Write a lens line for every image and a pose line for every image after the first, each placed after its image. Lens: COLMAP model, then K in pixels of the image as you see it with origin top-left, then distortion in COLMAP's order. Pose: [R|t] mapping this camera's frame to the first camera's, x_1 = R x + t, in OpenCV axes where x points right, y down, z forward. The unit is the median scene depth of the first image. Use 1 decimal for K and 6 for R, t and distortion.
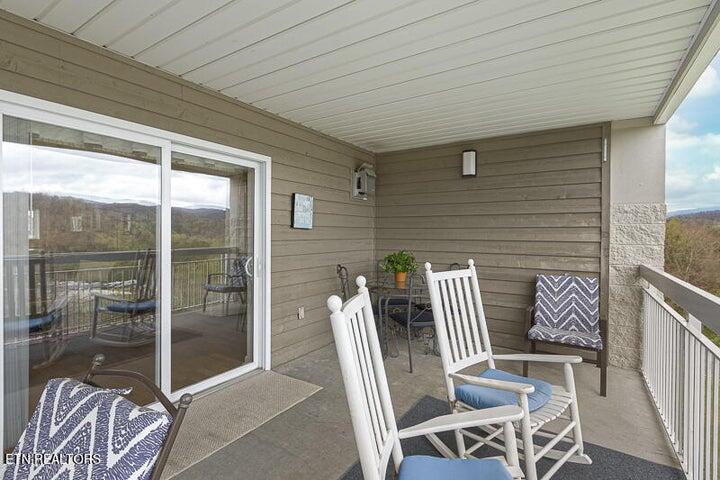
lens RADIAL K [[340.6, 0, 361.3], [0, 340.6, 238.0], [0, 0, 1]] dist [0.002214, -0.000192]
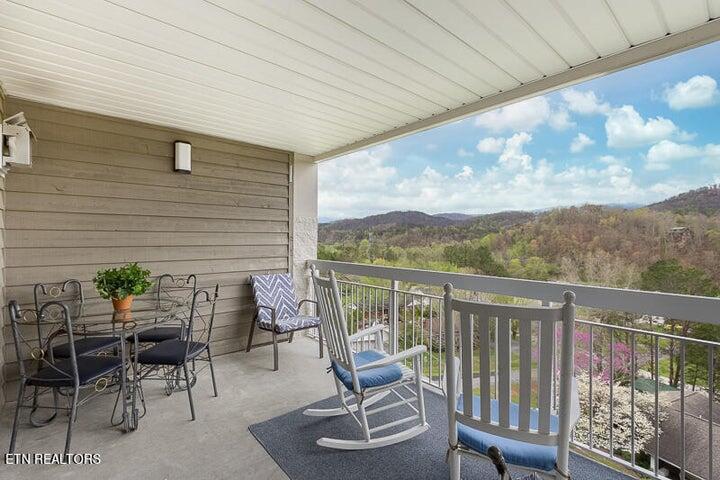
lens RADIAL K [[340.6, 0, 352.4], [0, 340.6, 241.4], [0, 0, 1]] dist [0.002214, -0.000192]
pose [[0.278466, -0.018102, 0.960275, -0.422401], [0.008142, 0.999831, 0.016486, -0.018018], [-0.960412, 0.003228, 0.278566, 0.379957]]
